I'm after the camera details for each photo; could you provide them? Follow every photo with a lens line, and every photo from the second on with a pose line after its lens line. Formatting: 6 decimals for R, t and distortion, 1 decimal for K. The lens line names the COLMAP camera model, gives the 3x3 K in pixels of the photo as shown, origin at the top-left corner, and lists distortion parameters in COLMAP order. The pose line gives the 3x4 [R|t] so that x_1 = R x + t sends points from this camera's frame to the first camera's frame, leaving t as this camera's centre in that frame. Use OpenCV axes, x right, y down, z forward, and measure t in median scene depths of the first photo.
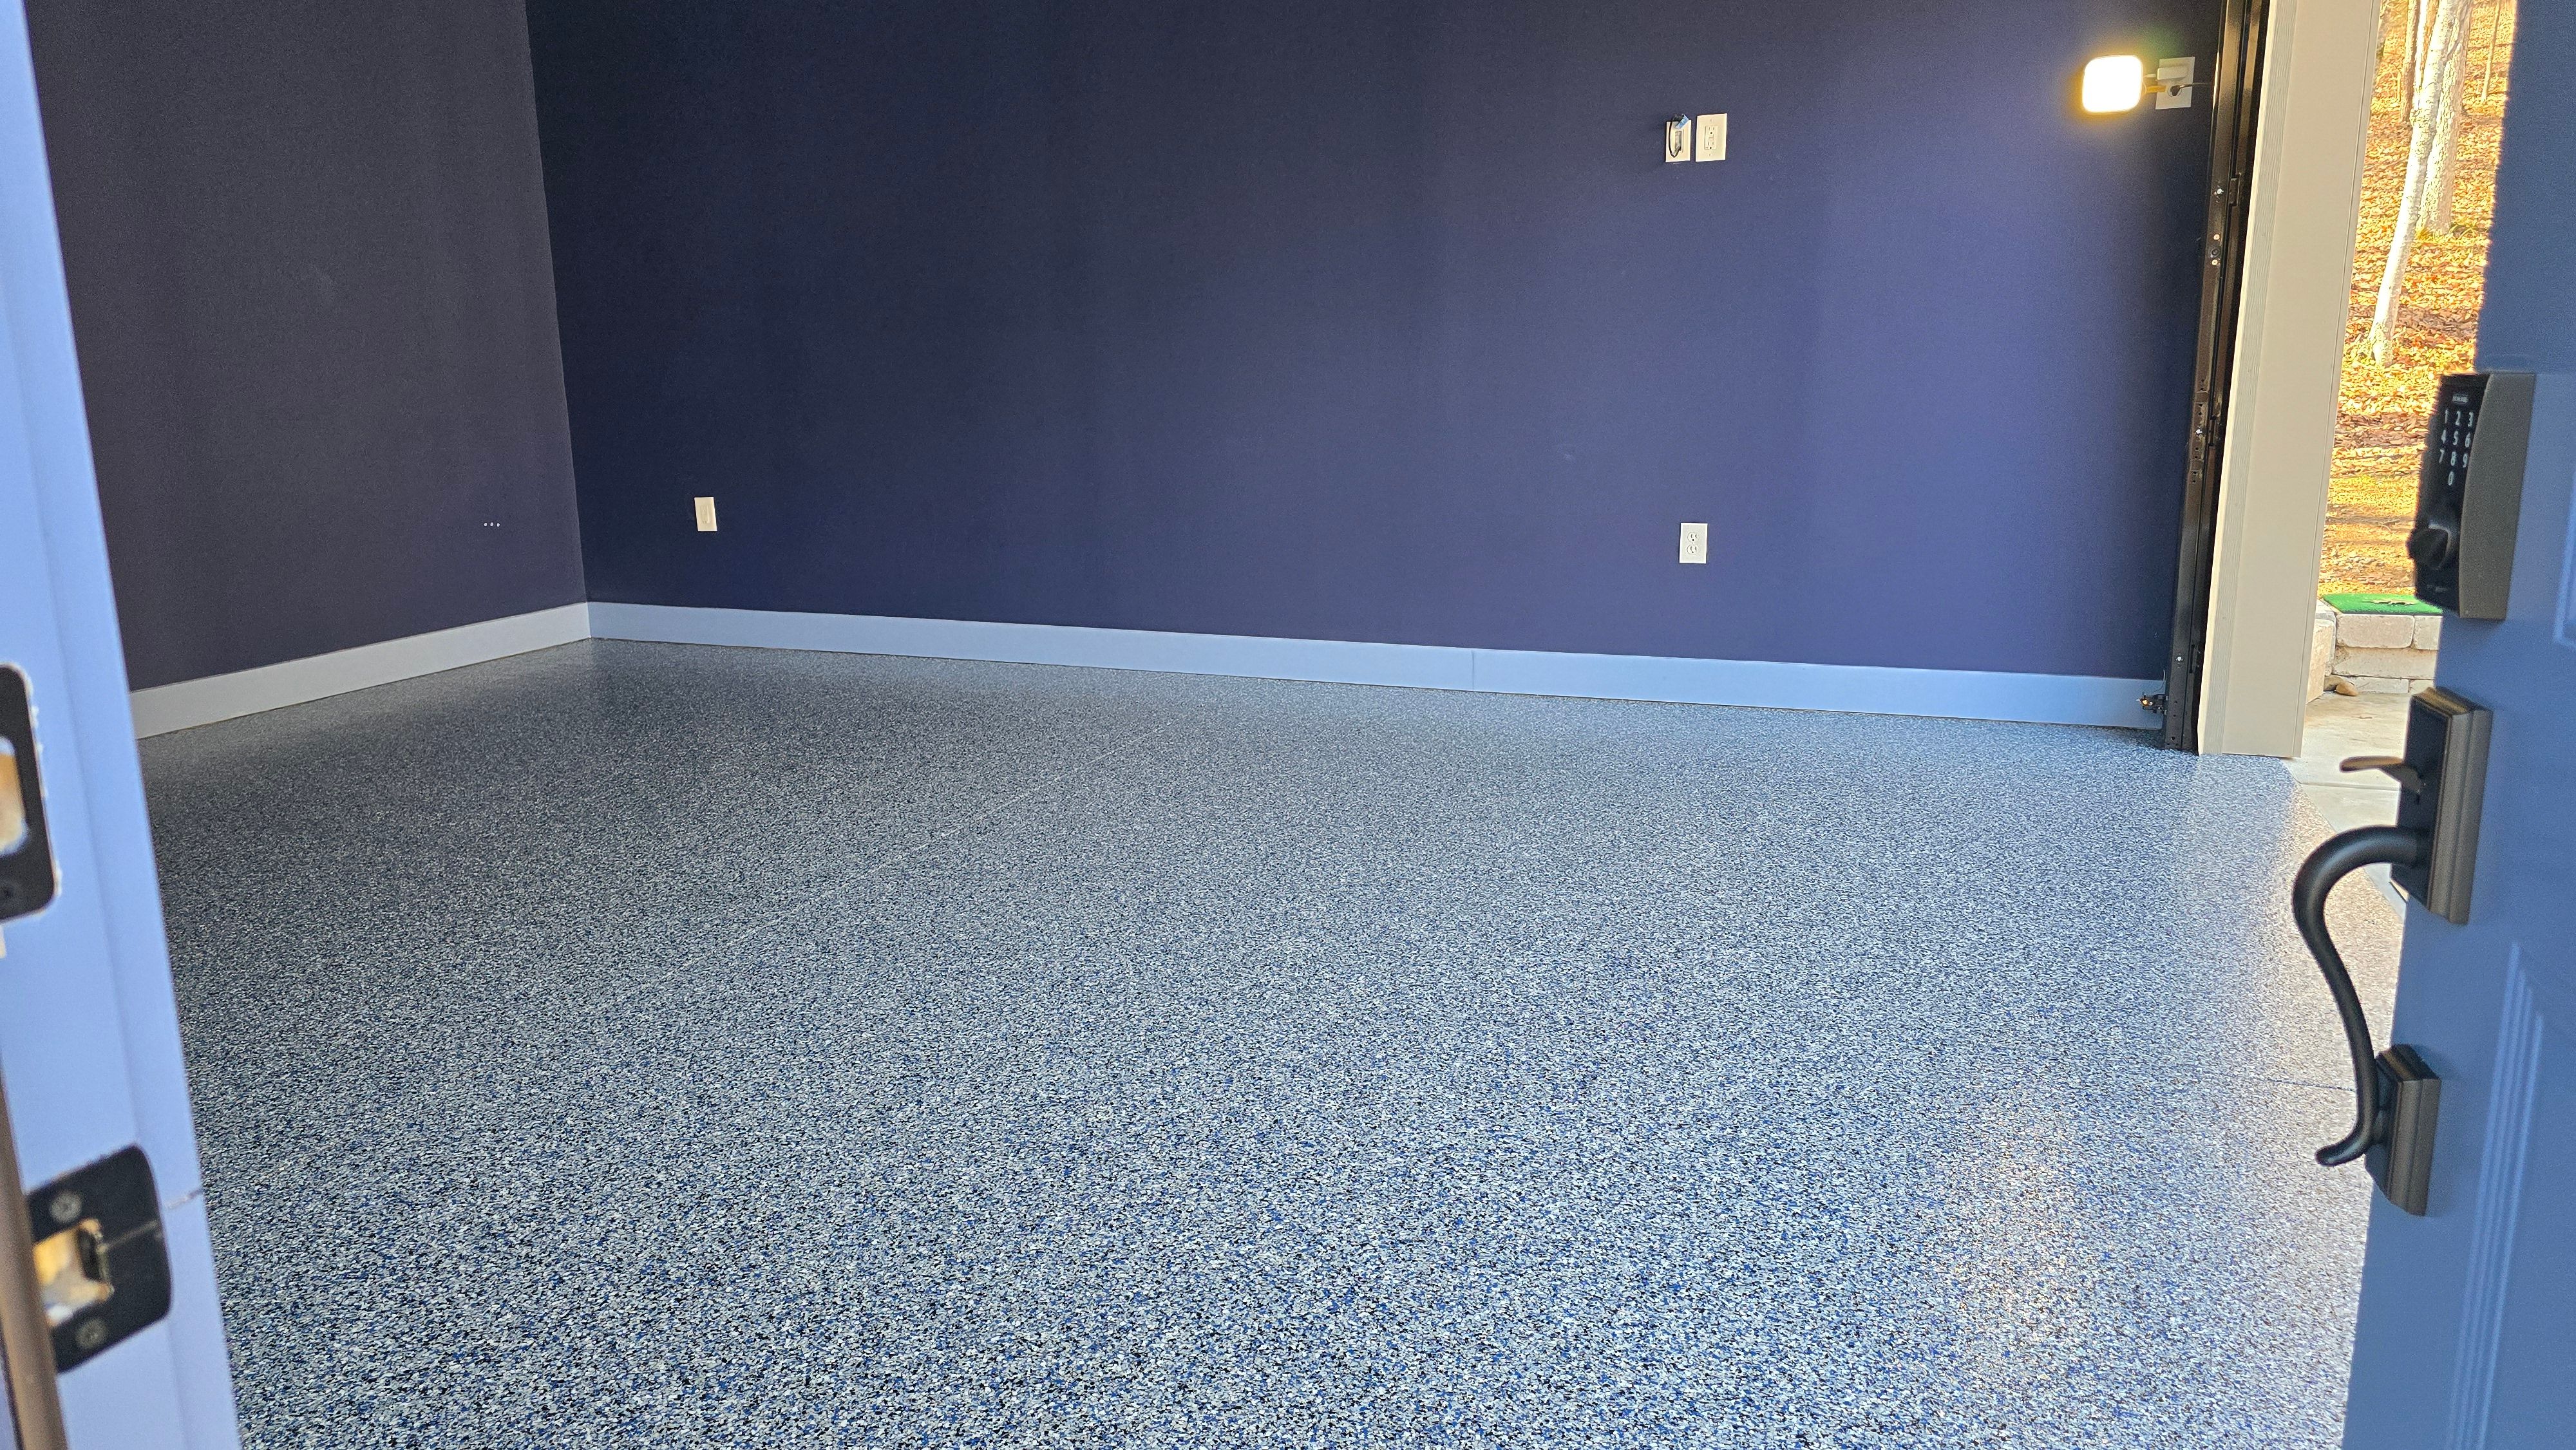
lens RADIAL K [[1712.9, 0, 1288.3], [0, 1712.9, 688.5], [0, 0, 1]] dist [0.095743, -0.098133]
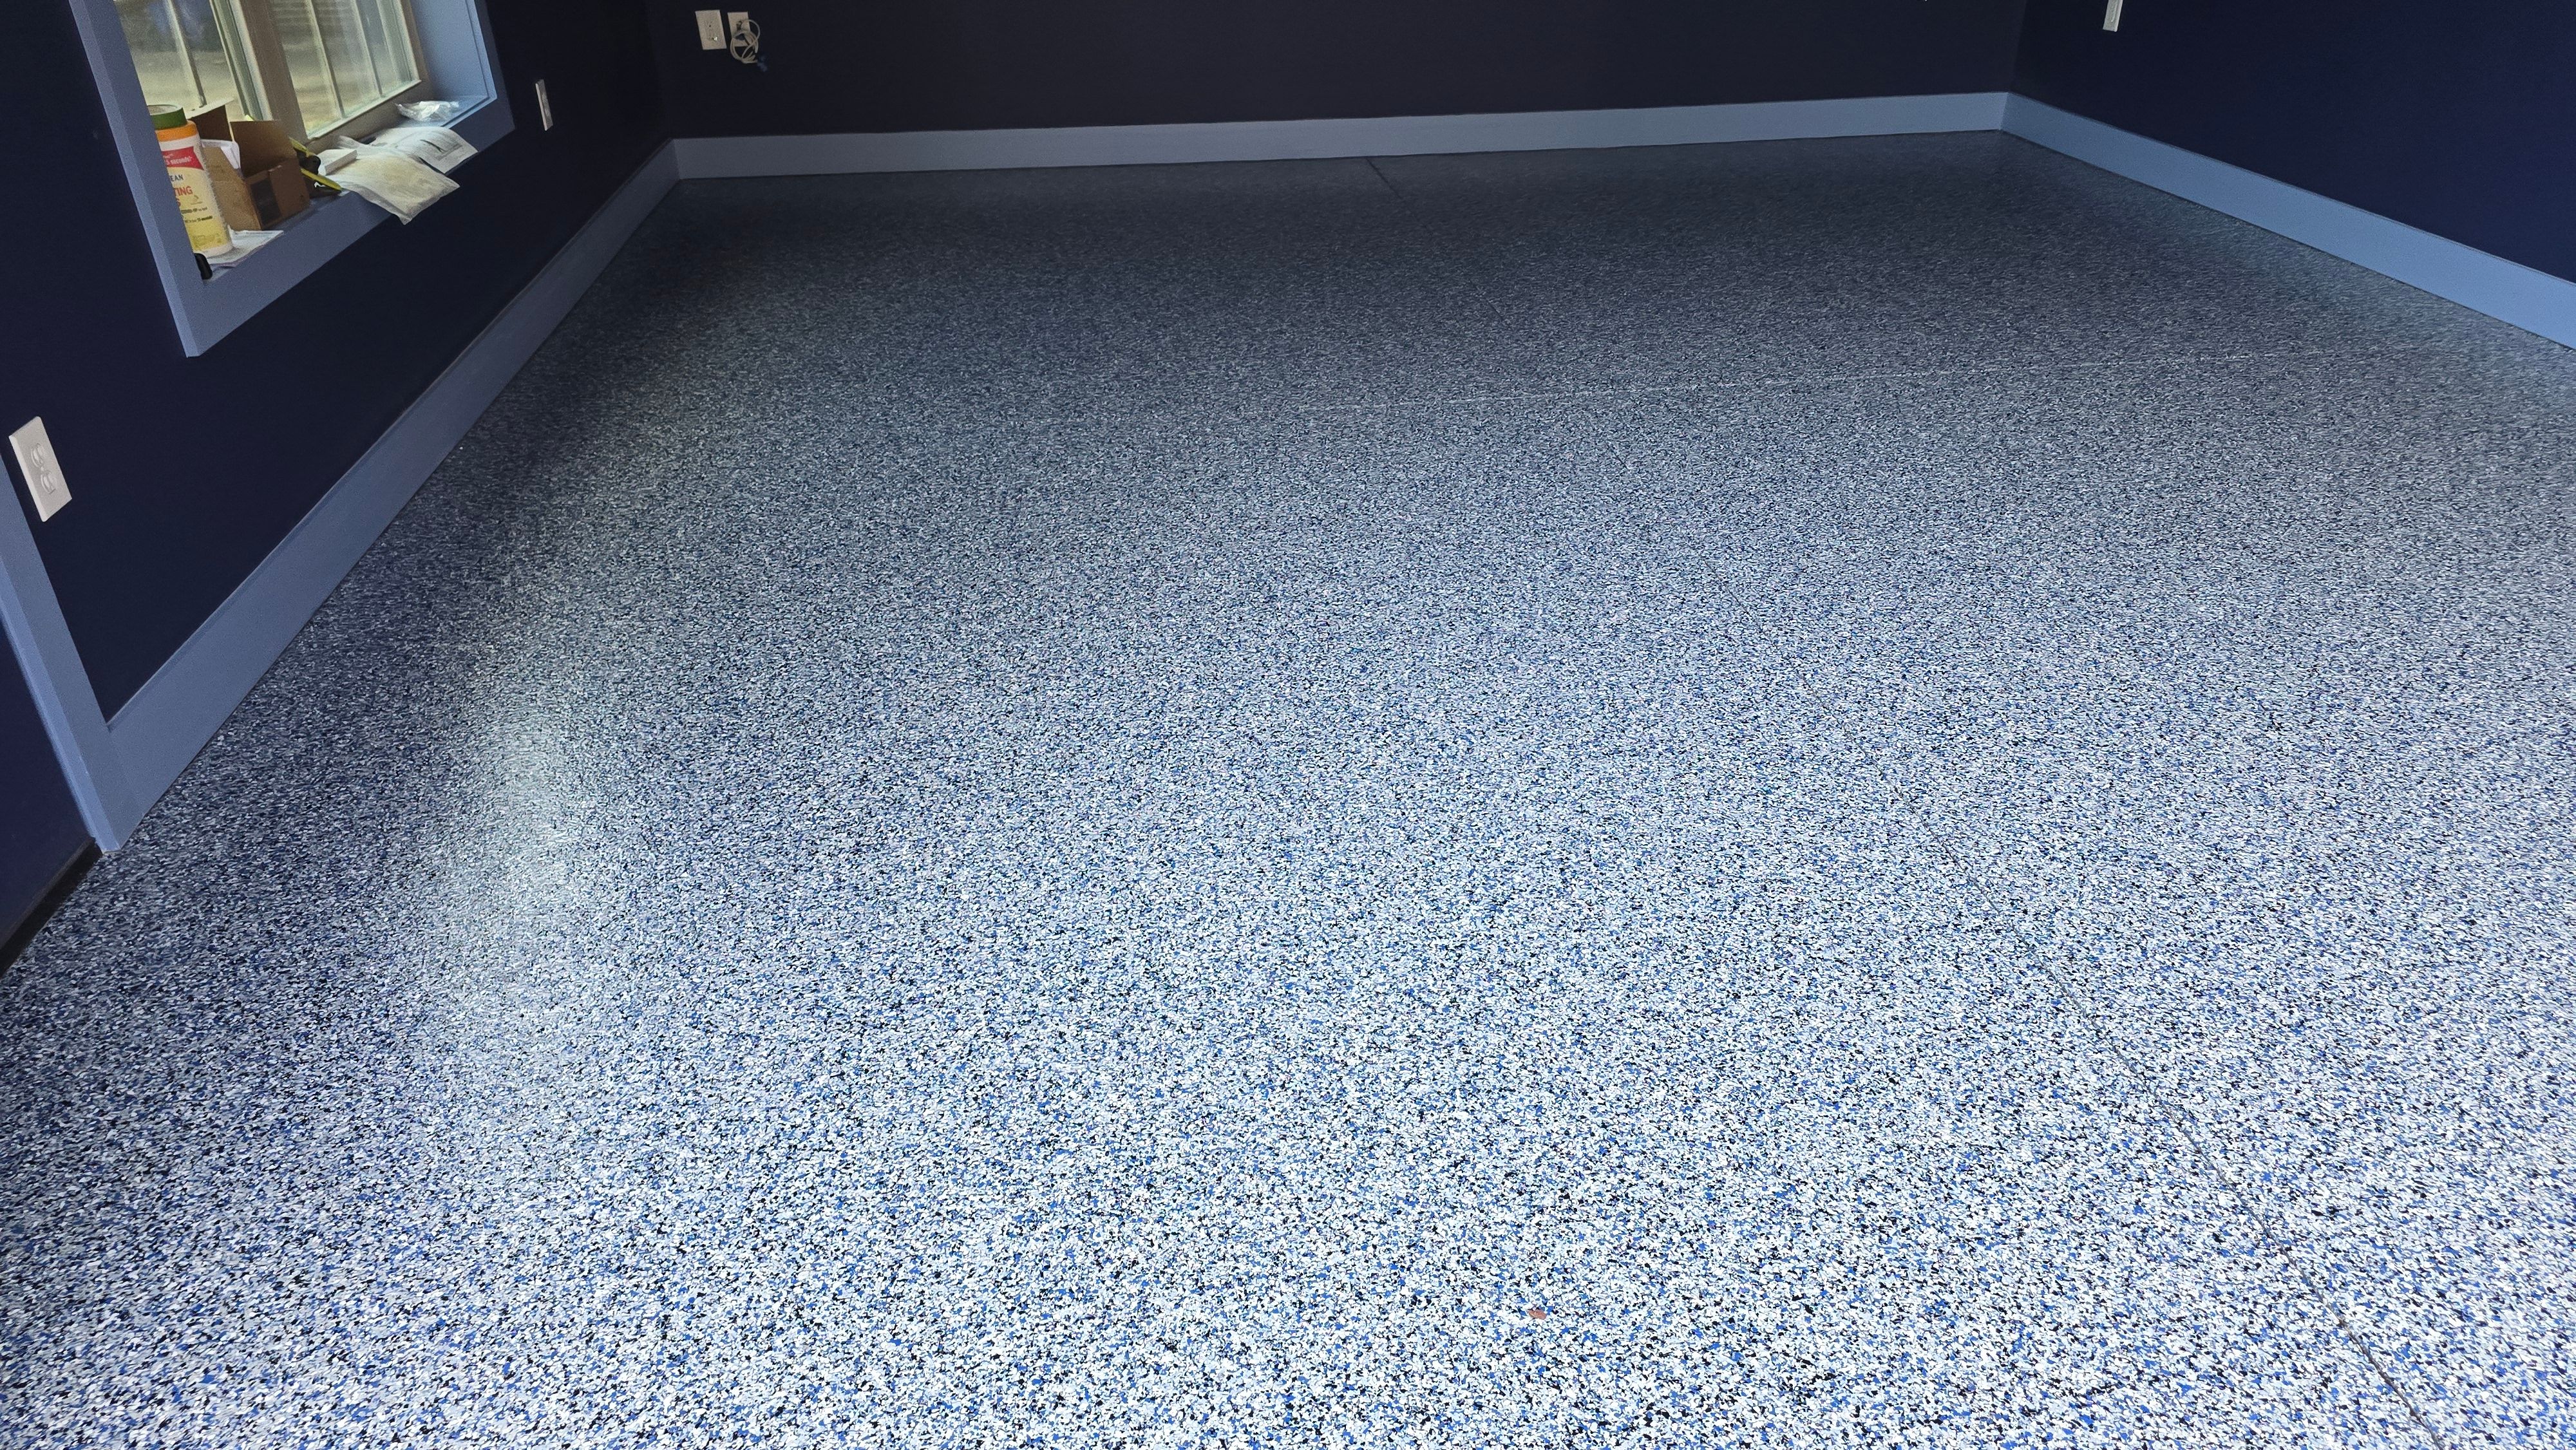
lens RADIAL K [[1712.9, 0, 1288.3], [0, 1712.9, 688.5], [0, 0, 1]] dist [0.095743, -0.098133]
pose [[0.478620, 0.424018, -0.768851, 0.555099], [-0.172100, 0.903981, 0.391408, -0.108951], [0.860991, -0.055016, 0.505637, 0.221042]]
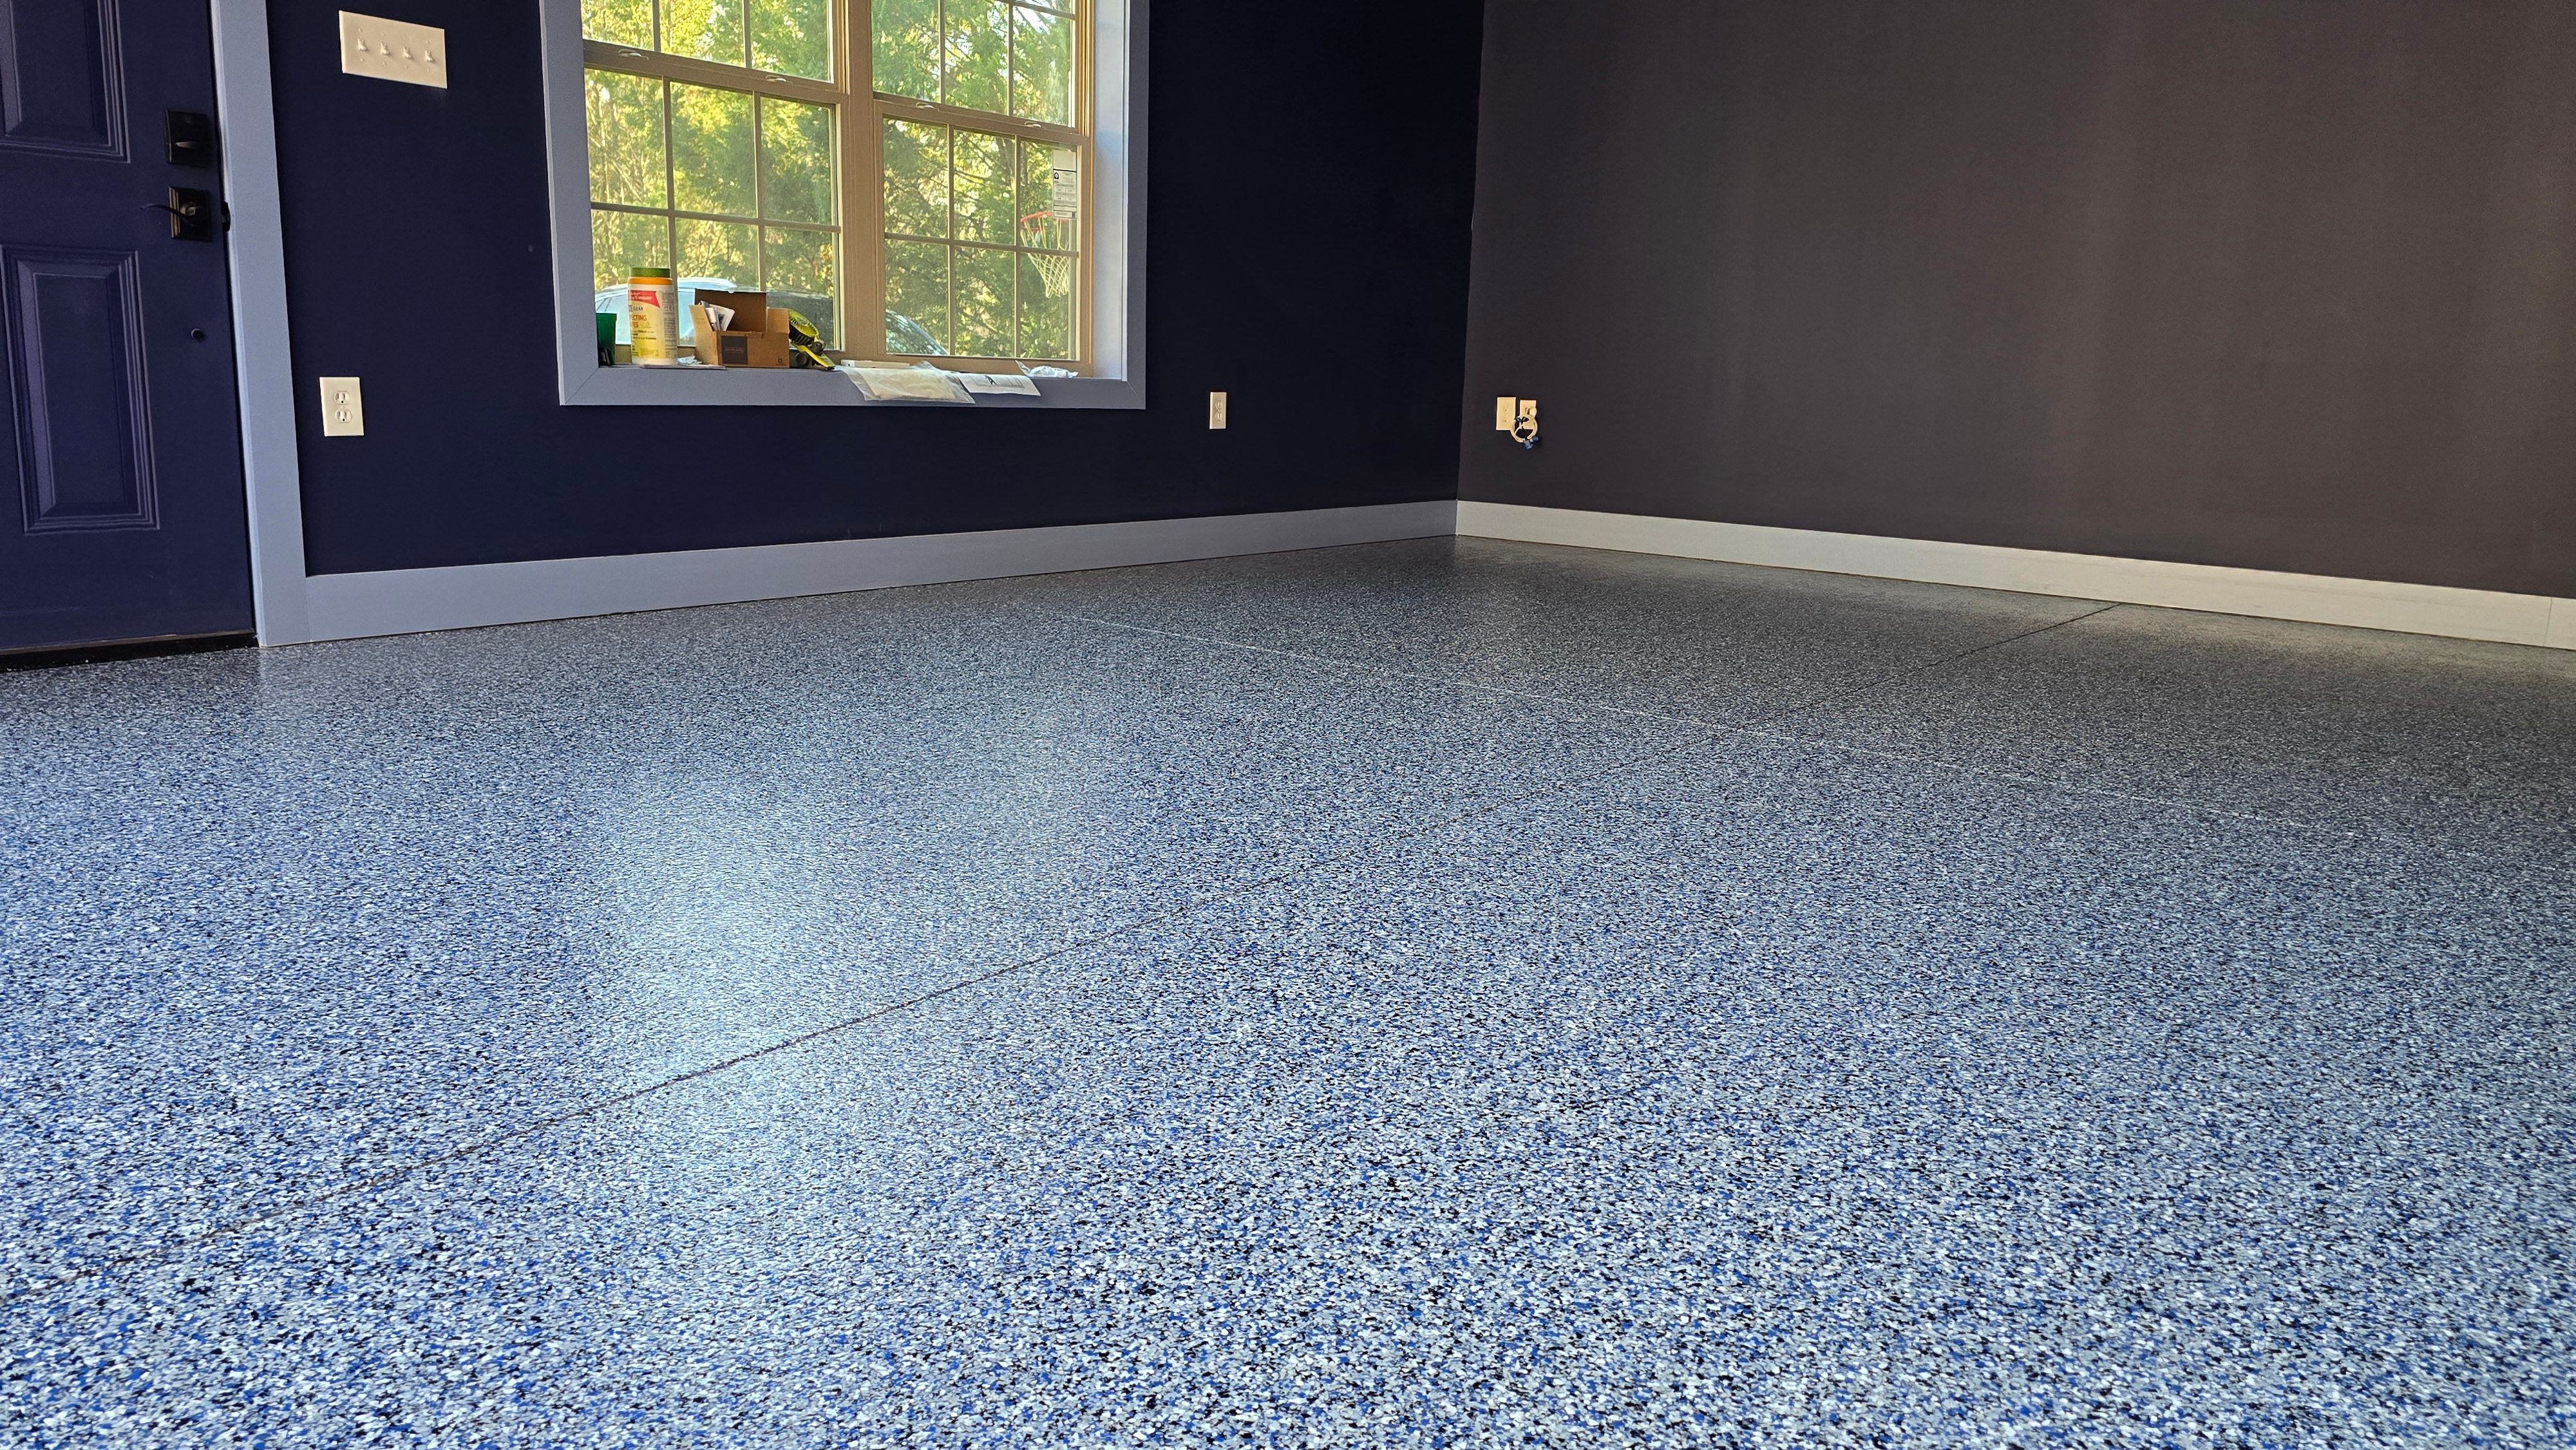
lens RADIAL K [[1725.2, 0, 1321.7], [0, 1725.2, 678.1], [0, 0, 1]] dist [0.067098, -0.065822]
pose [[-0.300739, 0.170436, -0.938354, 0.605296], [-0.222984, 0.944065, 0.242939, -0.074592], [0.927272, 0.282299, -0.245913, 0.919250]]
